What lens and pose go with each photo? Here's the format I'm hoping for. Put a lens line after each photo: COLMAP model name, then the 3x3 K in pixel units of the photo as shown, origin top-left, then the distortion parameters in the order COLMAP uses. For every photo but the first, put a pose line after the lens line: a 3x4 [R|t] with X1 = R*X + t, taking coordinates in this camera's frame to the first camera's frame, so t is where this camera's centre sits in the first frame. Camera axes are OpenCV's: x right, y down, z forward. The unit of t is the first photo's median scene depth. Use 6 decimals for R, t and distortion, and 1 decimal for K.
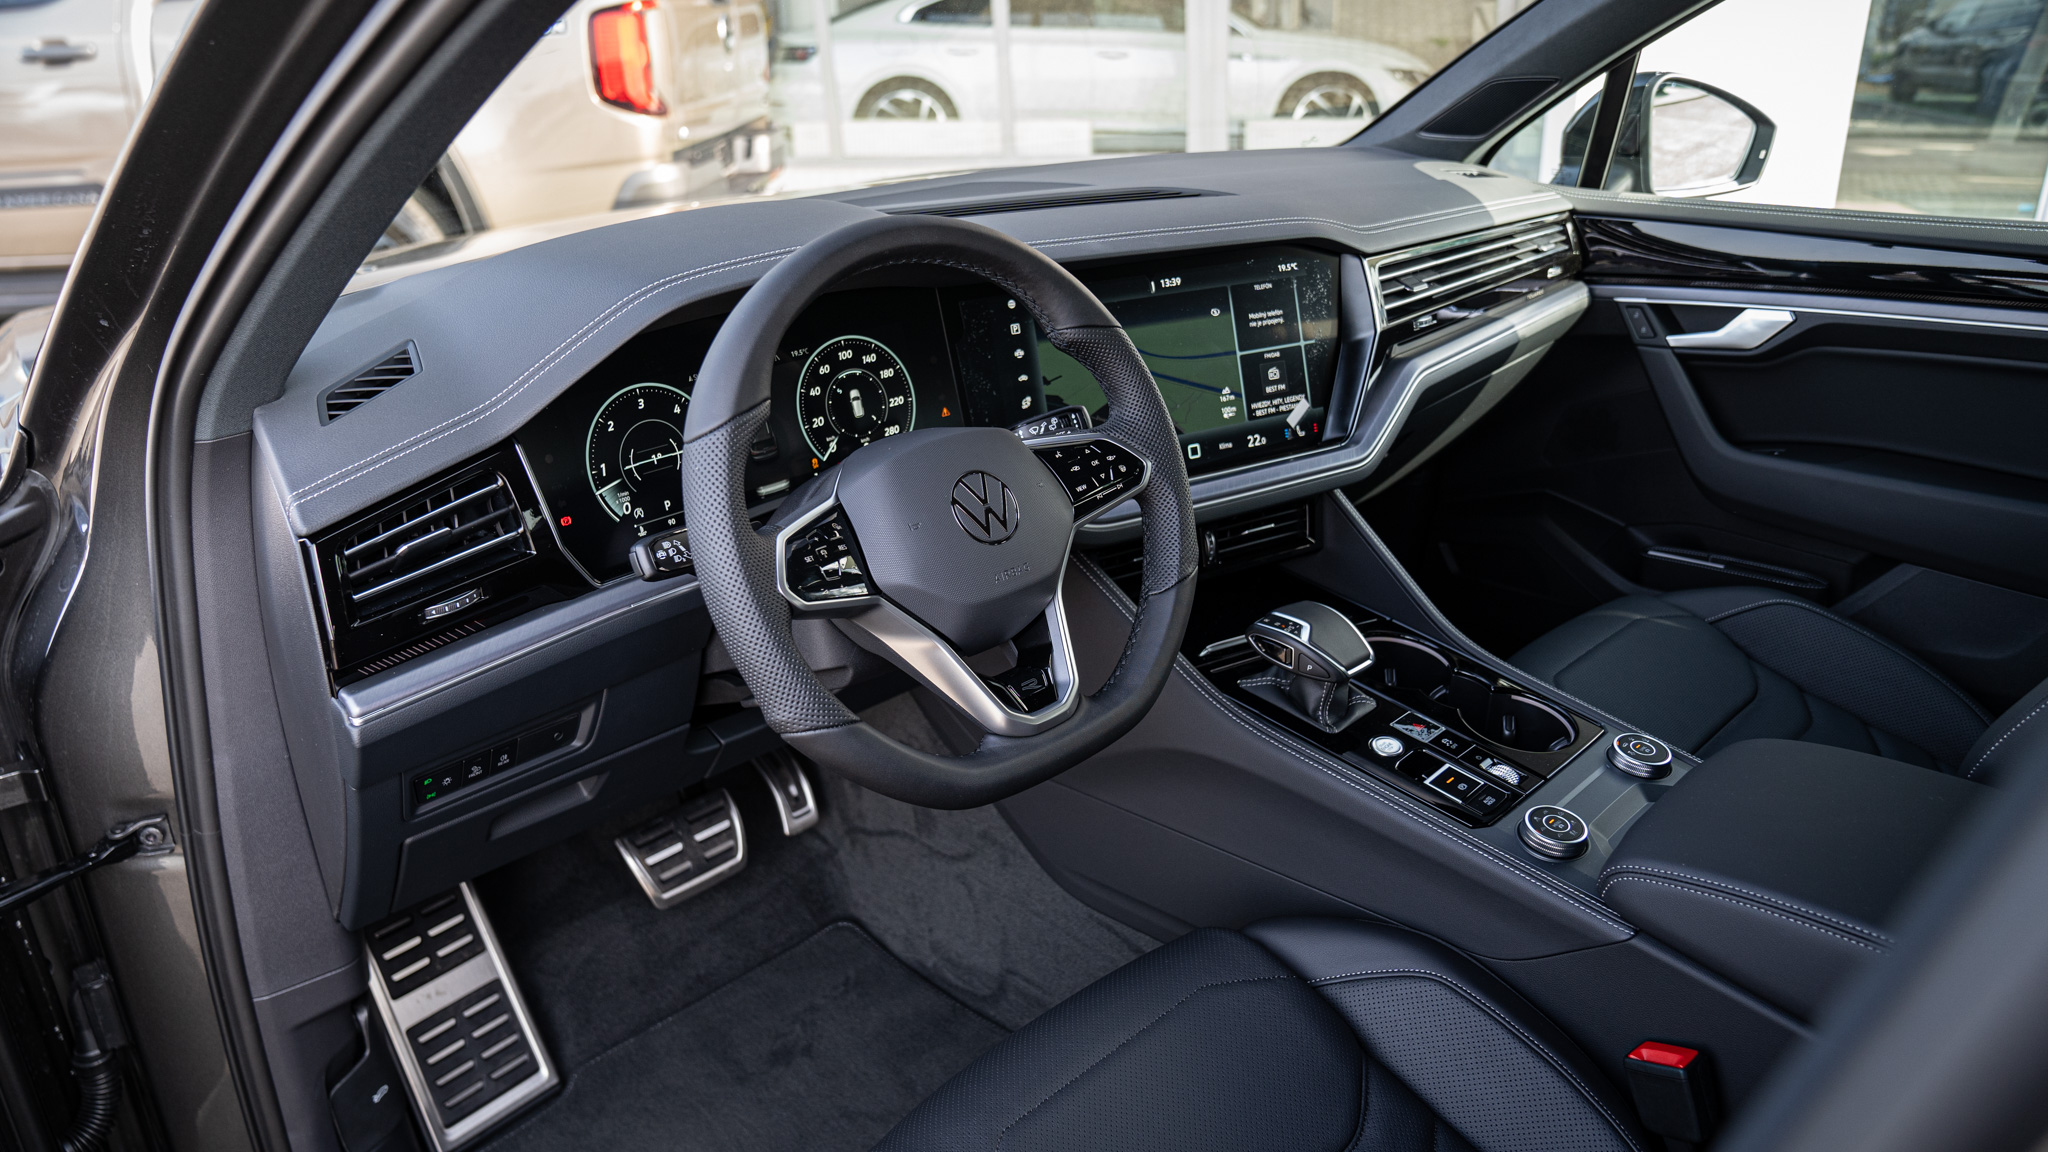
lens RADIAL K [[1479.1, 0, 1024.0], [0, 1479.1, 576.0], [0, 0, 1]] dist [-0.114092, 0.104633]
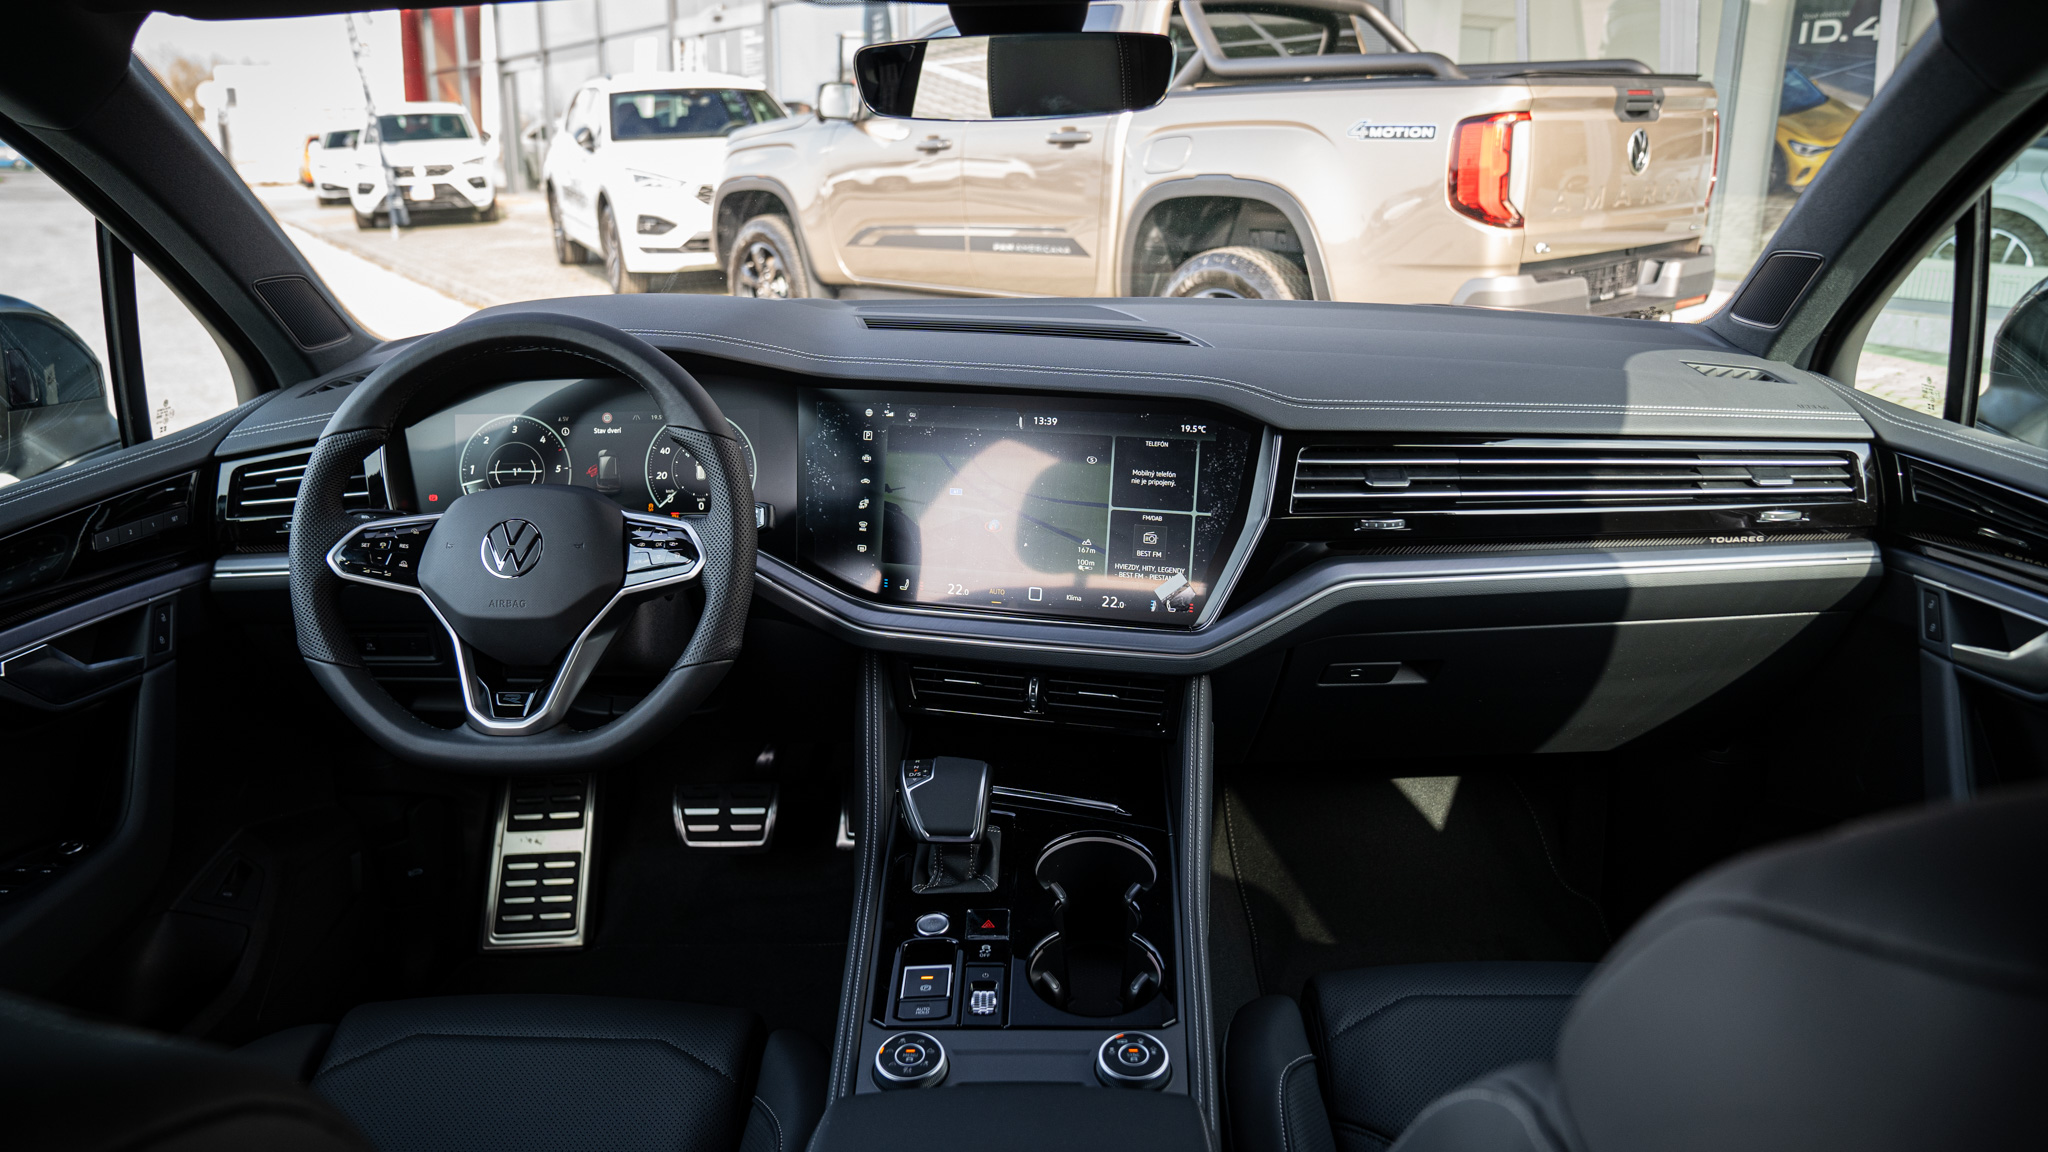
lens RADIAL K [[1479.1, 0, 1024.0], [0, 1479.1, 576.0], [0, 0, 1]] dist [-0.114092, 0.104633]
pose [[0.685267, 0.235010, -0.689332, 0.762977], [-0.276181, 0.959664, 0.052621, -0.141880], [0.673894, 0.154321, 0.722532, 0.279768]]
